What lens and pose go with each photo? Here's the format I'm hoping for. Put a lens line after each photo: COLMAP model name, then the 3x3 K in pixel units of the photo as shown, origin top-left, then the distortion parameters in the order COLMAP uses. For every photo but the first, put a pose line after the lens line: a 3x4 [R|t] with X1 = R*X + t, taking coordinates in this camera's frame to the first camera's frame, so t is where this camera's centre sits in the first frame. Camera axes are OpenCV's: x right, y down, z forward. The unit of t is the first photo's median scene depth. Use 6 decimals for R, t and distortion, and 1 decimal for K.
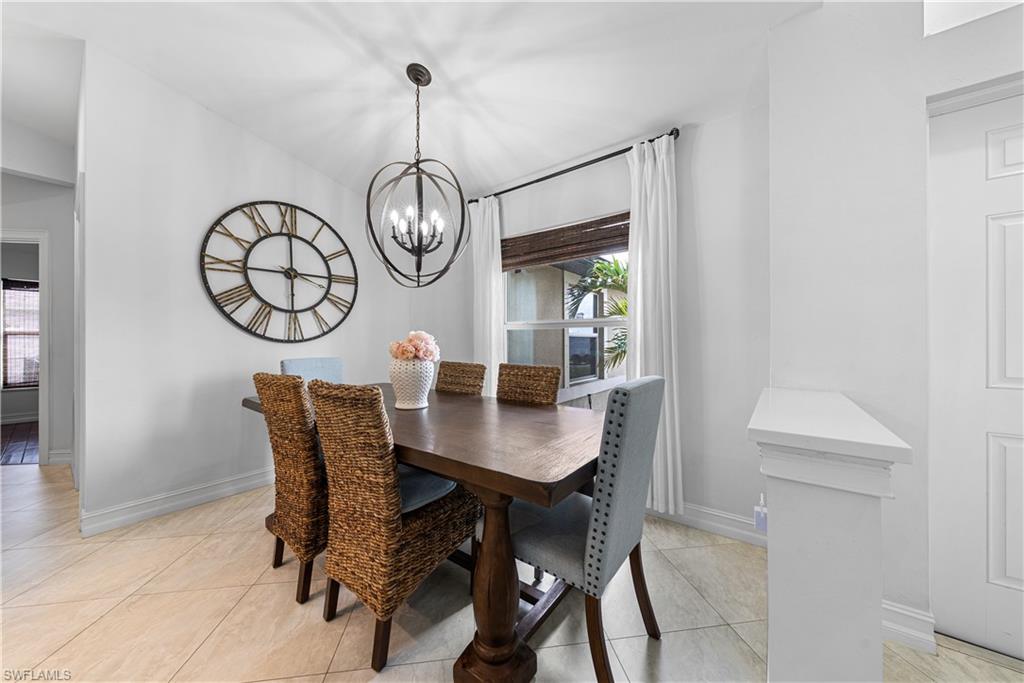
lens RADIAL K [[346.4, 0, 514.8], [0, 346.4, 342.1], [0, 0, 1]] dist [0.000464, 0.000013]
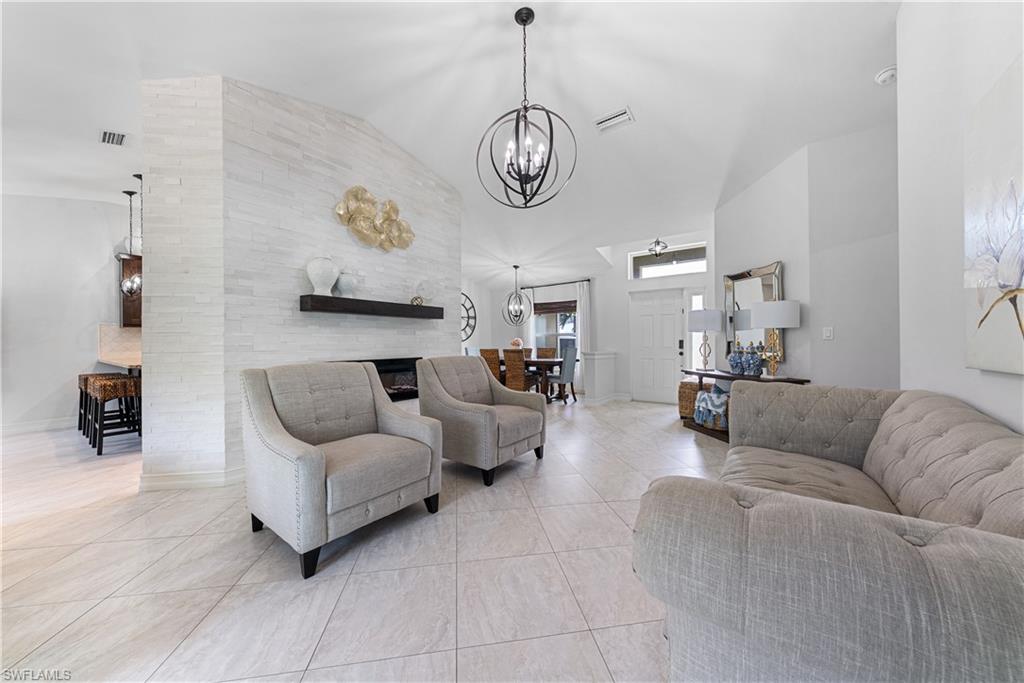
lens RADIAL K [[346.4, 0, 508.5], [0, 346.4, 341.2], [0, 0, 1]] dist [0.000464, 0.000013]
pose [[0.999944, -0.009355, 0.005043, -0.245084], [0.009348, 0.999955, 0.001426, -0.003150], [-0.005056, -0.001379, 0.999986, -1.673472]]
